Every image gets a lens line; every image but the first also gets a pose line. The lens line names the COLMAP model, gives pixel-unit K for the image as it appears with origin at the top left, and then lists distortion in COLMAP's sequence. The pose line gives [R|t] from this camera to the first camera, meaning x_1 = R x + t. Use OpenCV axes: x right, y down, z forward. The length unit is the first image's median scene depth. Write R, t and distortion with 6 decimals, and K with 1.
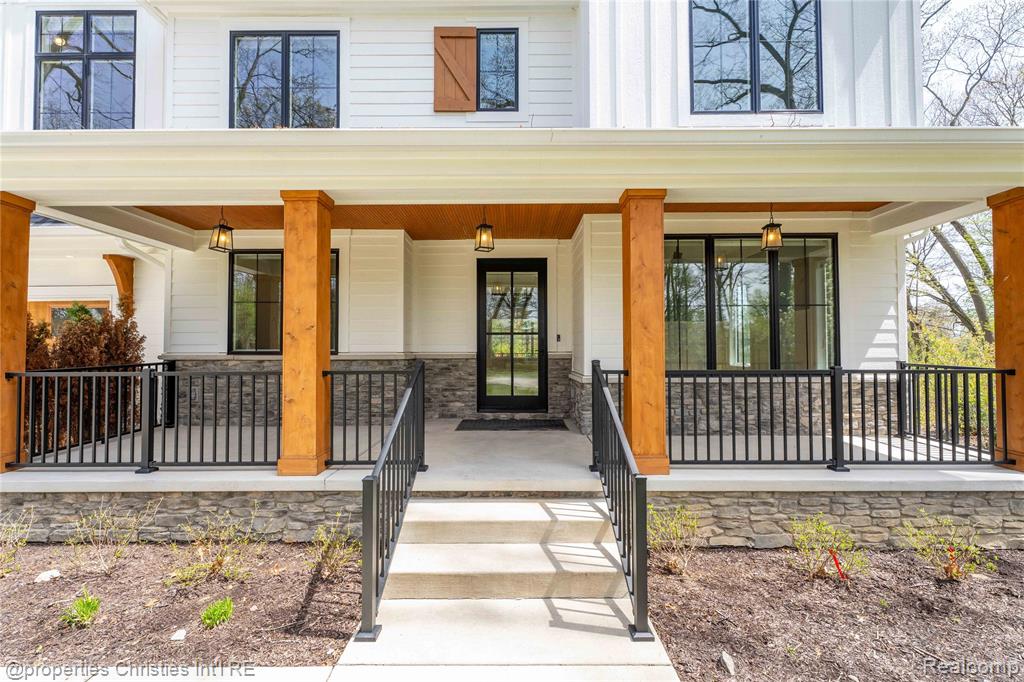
lens RADIAL K [[488.7, 0, 512.0], [0, 488.7, 341.0], [0, 0, 1]] dist [-0.000421, -0.000425]
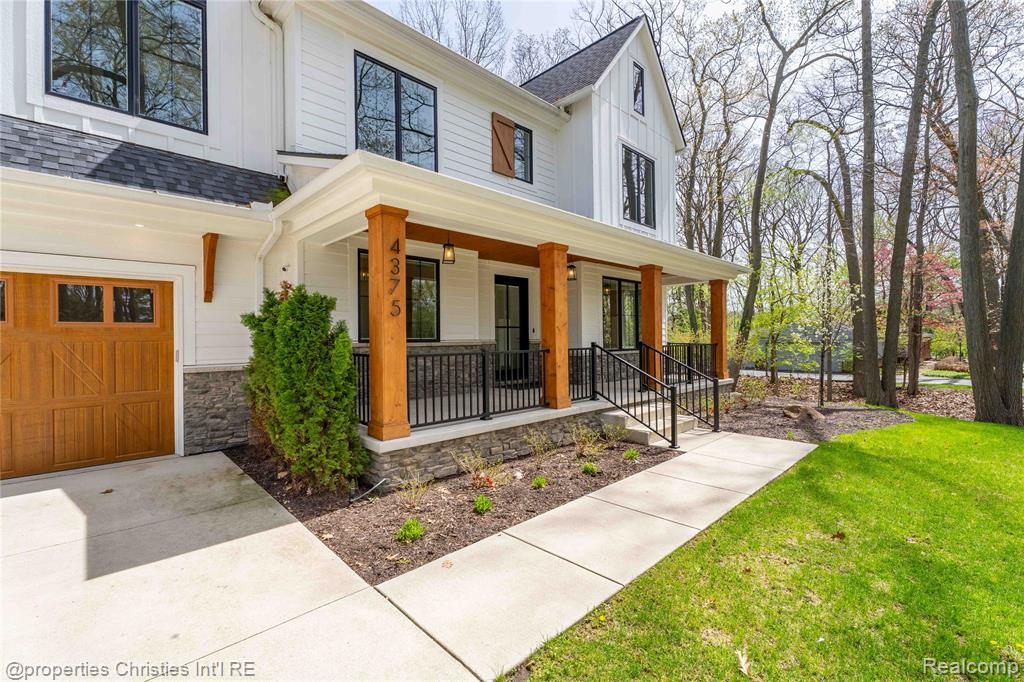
lens RADIAL K [[449.9, 0, 512.0], [0, 449.9, 341.0], [0, 0, 1]] dist [-0.002190, -0.000895]
pose [[0.710484, -0.009061, 0.703655, -1.043925], [-0.009626, 0.999698, 0.022592, -0.002755], [-0.703647, -0.022824, 0.710183, 0.013558]]
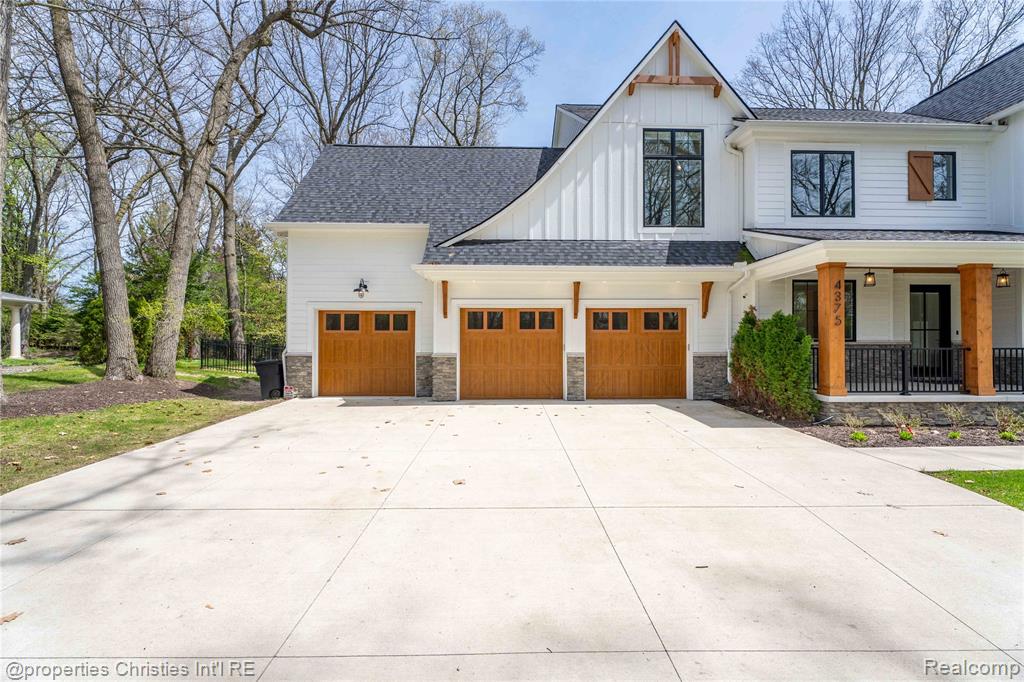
lens RADIAL K [[449.9, 0, 512.0], [0, 449.9, 341.0], [0, 0, 1]] dist [-0.002190, -0.000895]
pose [[0.999493, 0.002550, 0.031745, -1.590622], [-0.003156, 0.999813, 0.019068, -0.001366], [-0.031691, -0.019159, 0.999314, -0.535851]]
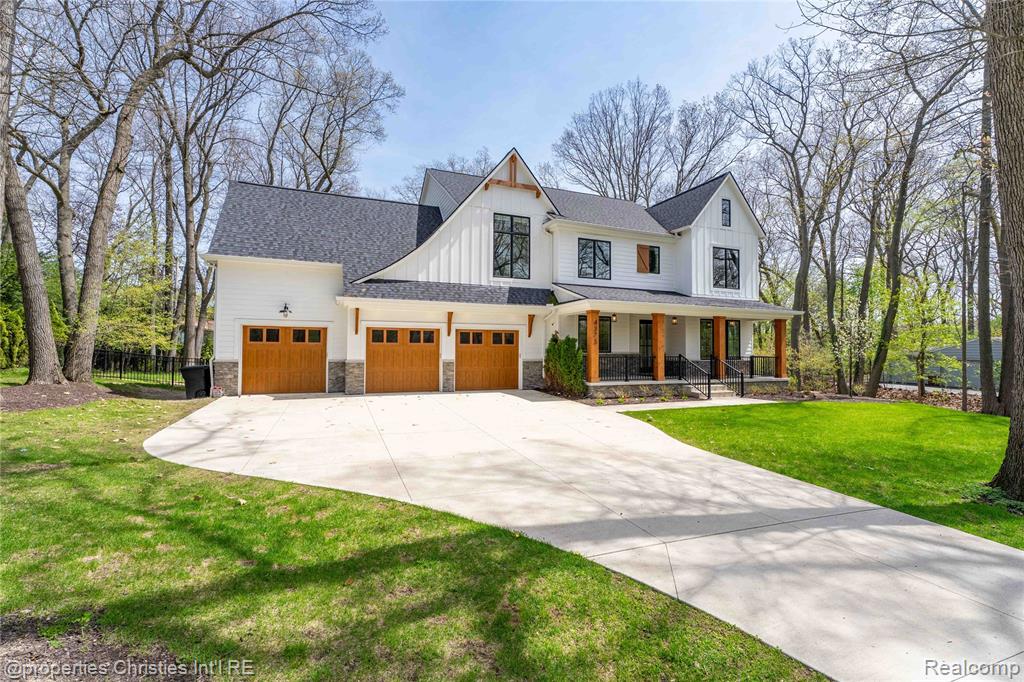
lens RADIAL K [[449.9, 0, 512.0], [0, 449.9, 341.0], [0, 0, 1]] dist [-0.002190, -0.000895]
pose [[0.925557, 0.015413, 0.378295, -1.907028], [-0.017333, 0.999848, 0.001669, -0.036323], [-0.378212, -0.008102, 0.925684, -1.269655]]
